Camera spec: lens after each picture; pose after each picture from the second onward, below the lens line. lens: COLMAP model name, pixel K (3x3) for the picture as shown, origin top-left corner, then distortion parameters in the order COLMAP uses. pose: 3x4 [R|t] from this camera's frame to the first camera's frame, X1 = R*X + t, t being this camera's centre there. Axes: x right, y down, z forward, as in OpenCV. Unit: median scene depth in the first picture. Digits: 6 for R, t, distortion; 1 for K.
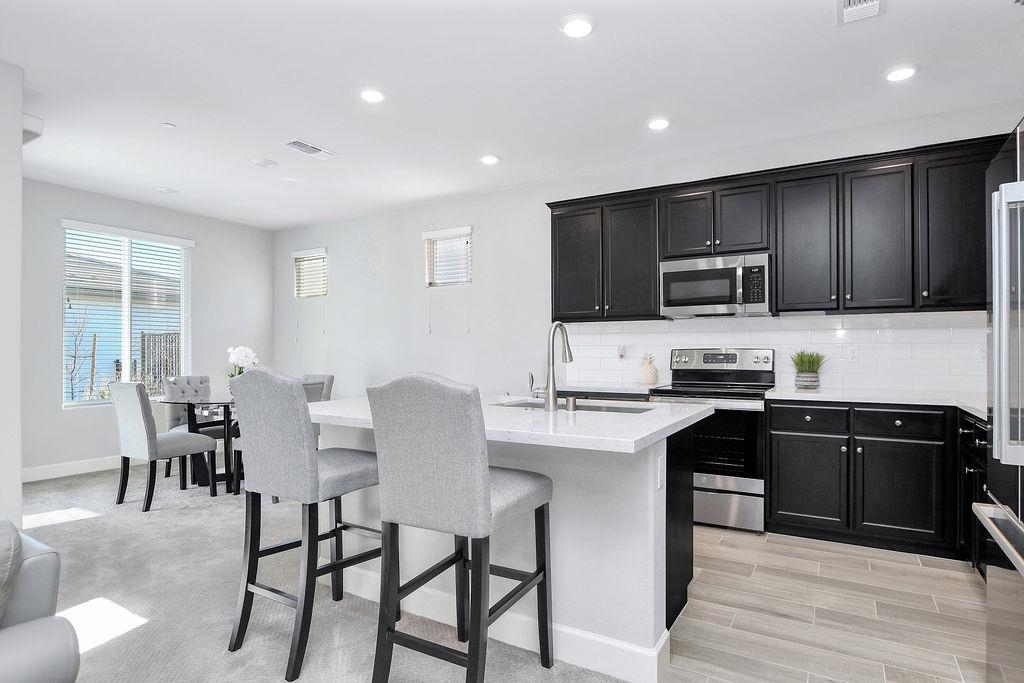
lens RADIAL K [[564.8, 0, 510.6], [0, 564.8, 338.1], [0, 0, 1]] dist [-0.011114, 0.002596]
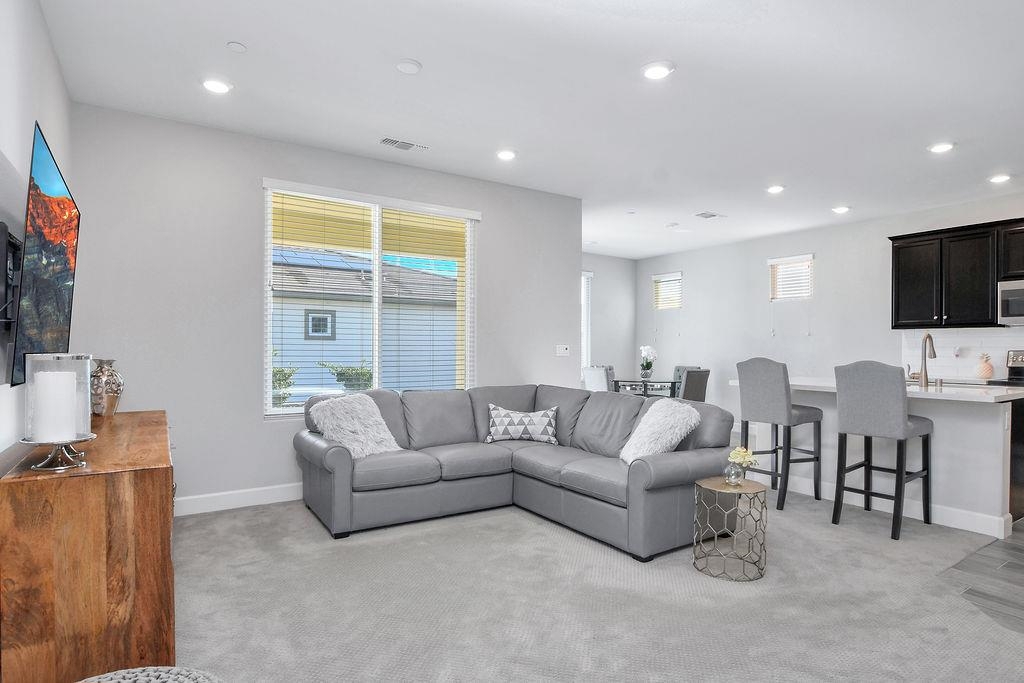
lens RADIAL K [[564.8, 0, 516.0], [0, 564.8, 344.9], [0, 0, 1]] dist [-0.011114, 0.002596]
pose [[0.910851, 0.005630, -0.412697, -0.186649], [-0.000081, 0.999909, 0.013461, -0.008439], [0.412735, -0.012228, 0.910769, -0.554177]]
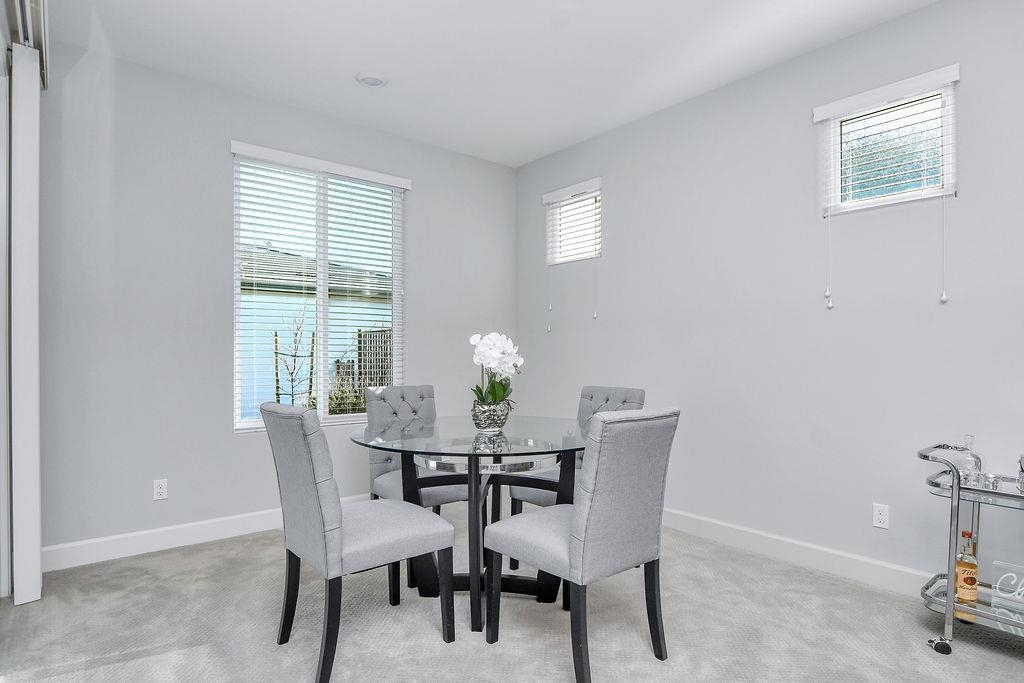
lens RADIAL K [[564.8, 0, 510.8], [0, 564.8, 345.2], [0, 0, 1]] dist [-0.011114, 0.002596]
pose [[0.944474, -0.002644, -0.328575, -0.314330], [0.005547, 0.999953, 0.007898, 0.023159], [0.328539, -0.009282, 0.944445, 0.554893]]
